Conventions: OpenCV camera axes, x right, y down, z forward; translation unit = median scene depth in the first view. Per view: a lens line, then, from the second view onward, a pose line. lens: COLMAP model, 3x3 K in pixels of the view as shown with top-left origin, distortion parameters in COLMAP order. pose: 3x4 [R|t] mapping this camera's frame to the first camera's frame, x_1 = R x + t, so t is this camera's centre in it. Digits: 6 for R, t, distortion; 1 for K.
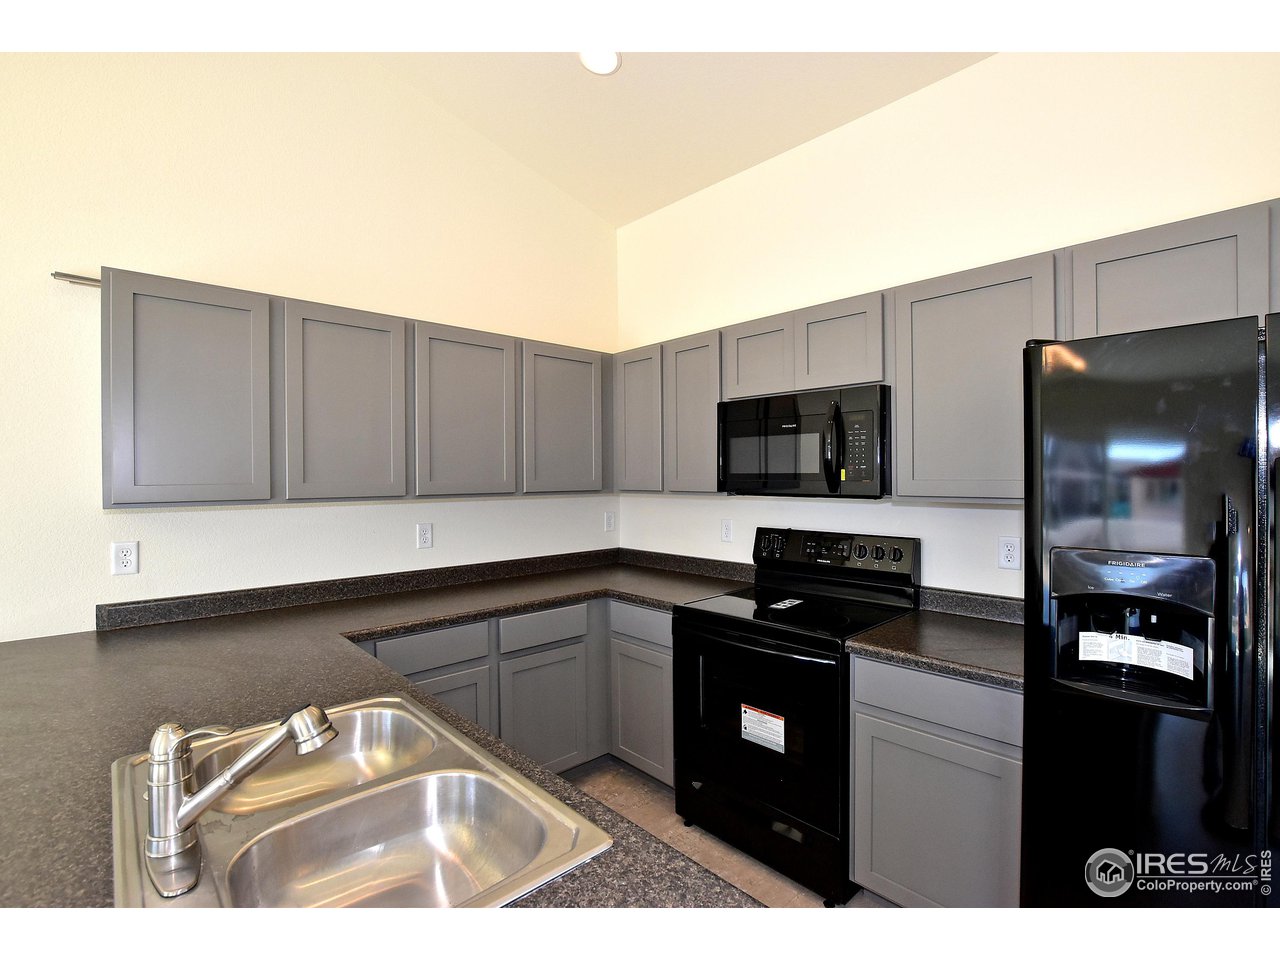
lens RADIAL K [[595.2, 0, 640.0], [0, 595.2, 480.0], [0, 0, 1]] dist [-0.026231, 0.001764]
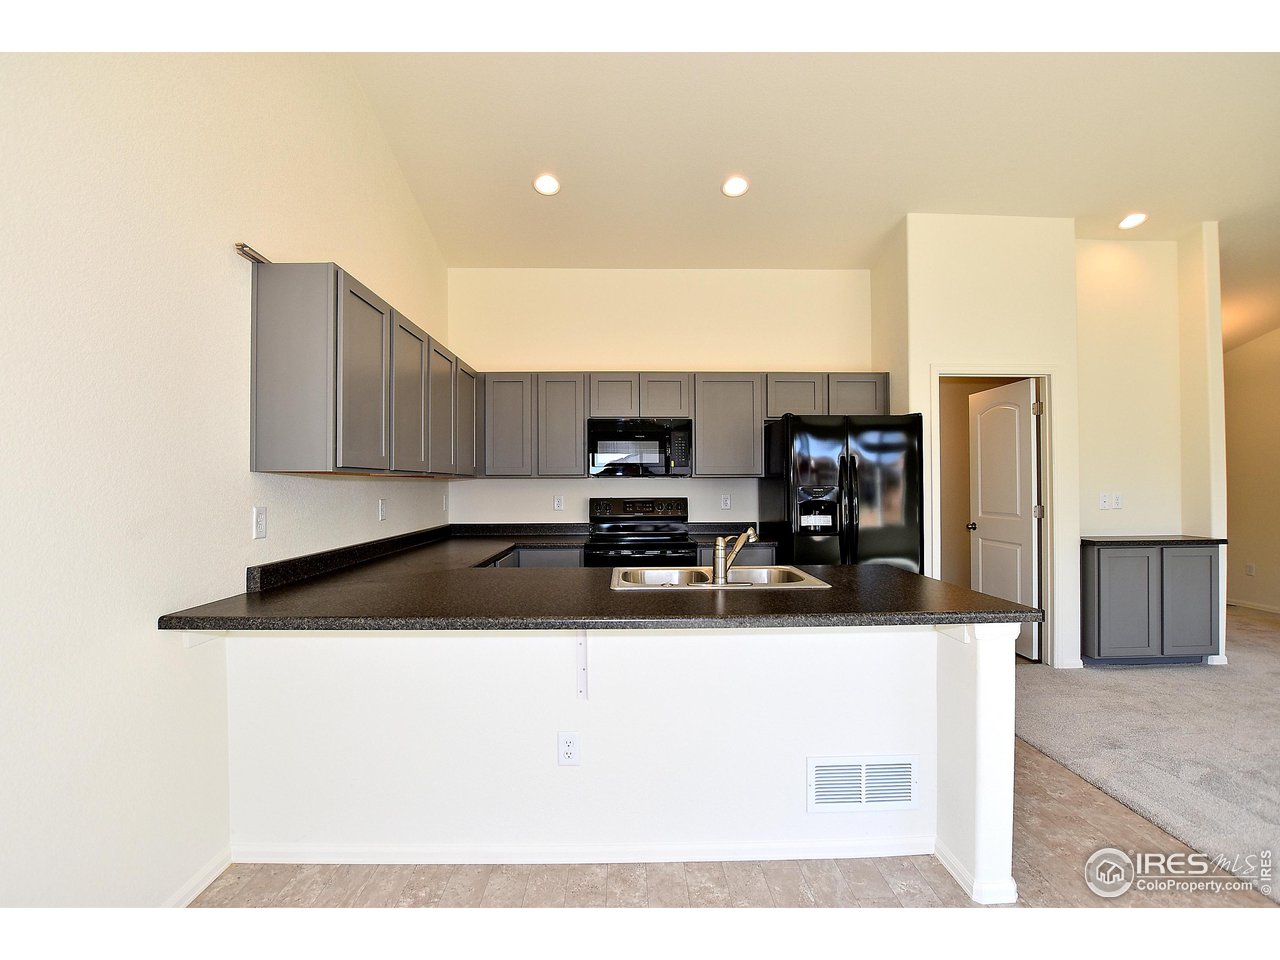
lens RADIAL K [[591.2, 0, 638.2], [0, 591.2, 480.2], [0, 0, 1]] dist [-0.037109, 0.007287]
pose [[0.665080, 0.008823, 0.746720, -1.041375], [0.005385, 0.999848, -0.016610, 0.067802], [-0.746752, 0.015068, 0.664932, -0.170288]]
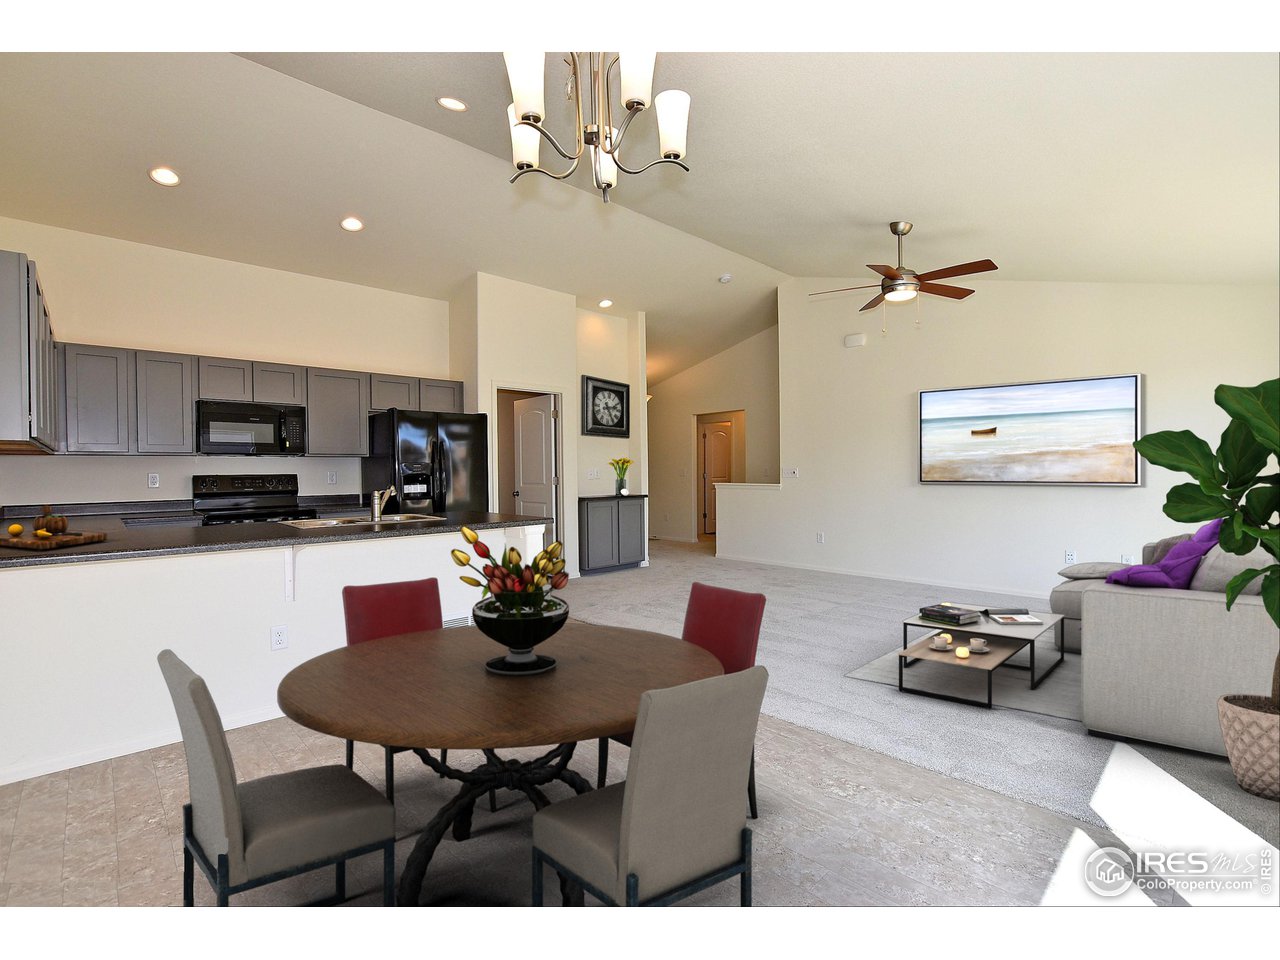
lens RADIAL K [[583.8, 0, 644.2], [0, 583.8, 494.0], [0, 0, 1]] dist [-0.047142, 0.000847]
pose [[-0.018772, -0.034915, 0.999214, -1.644877], [0.015353, 0.999262, 0.035205, 0.109549], [-0.999706, 0.016002, -0.018222, -0.263513]]
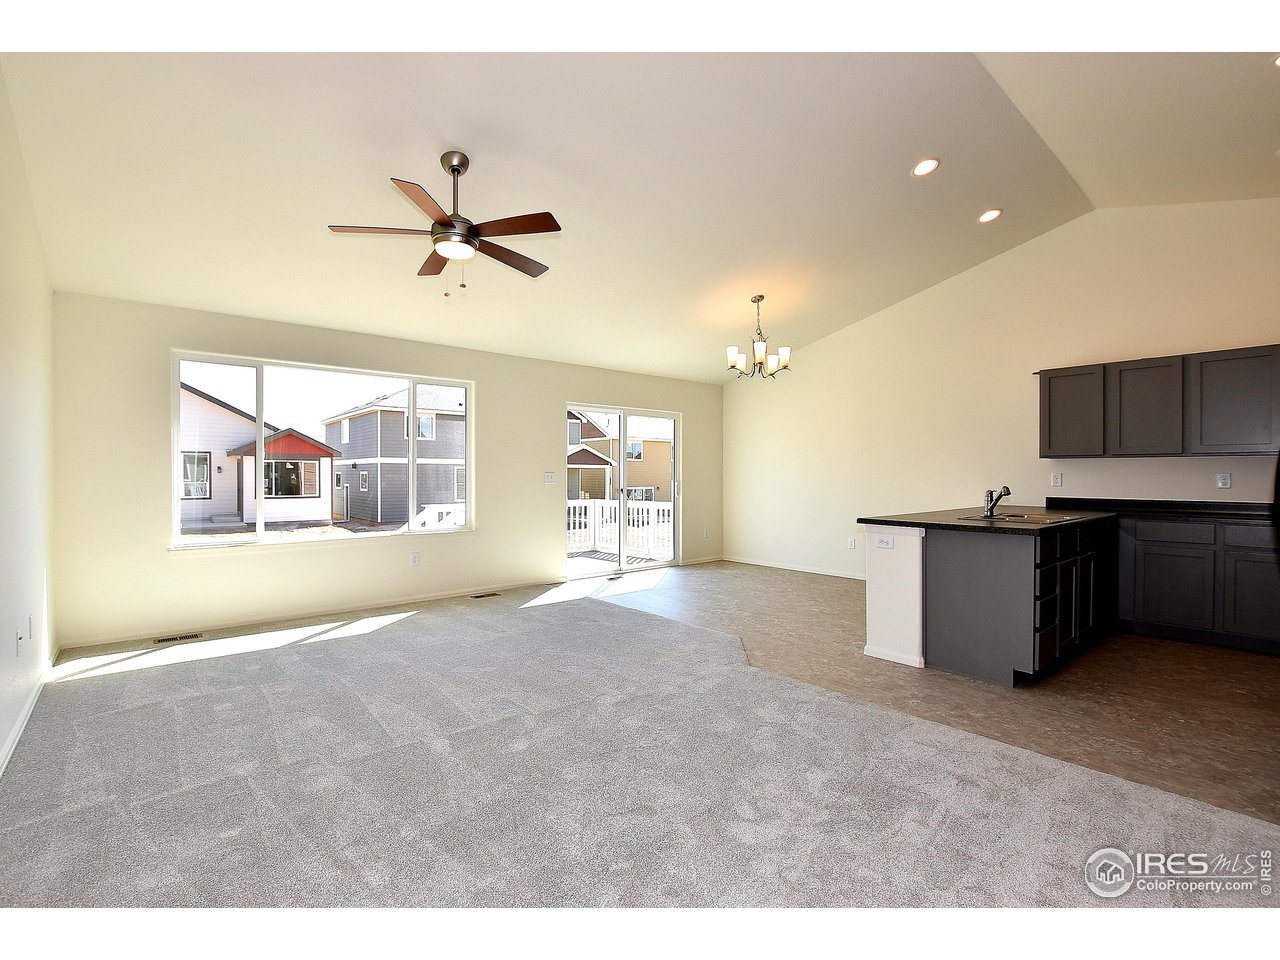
lens RADIAL K [[595.2, 0, 640.0], [0, 595.2, 480.0], [0, 0, 1]] dist [-0.026231, 0.001764]
pose [[-0.039913, 0.016068, -0.999074, 1.464204], [-0.008937, 0.999825, 0.016437, 0.093427], [0.999163, 0.009585, -0.039763, -0.591079]]
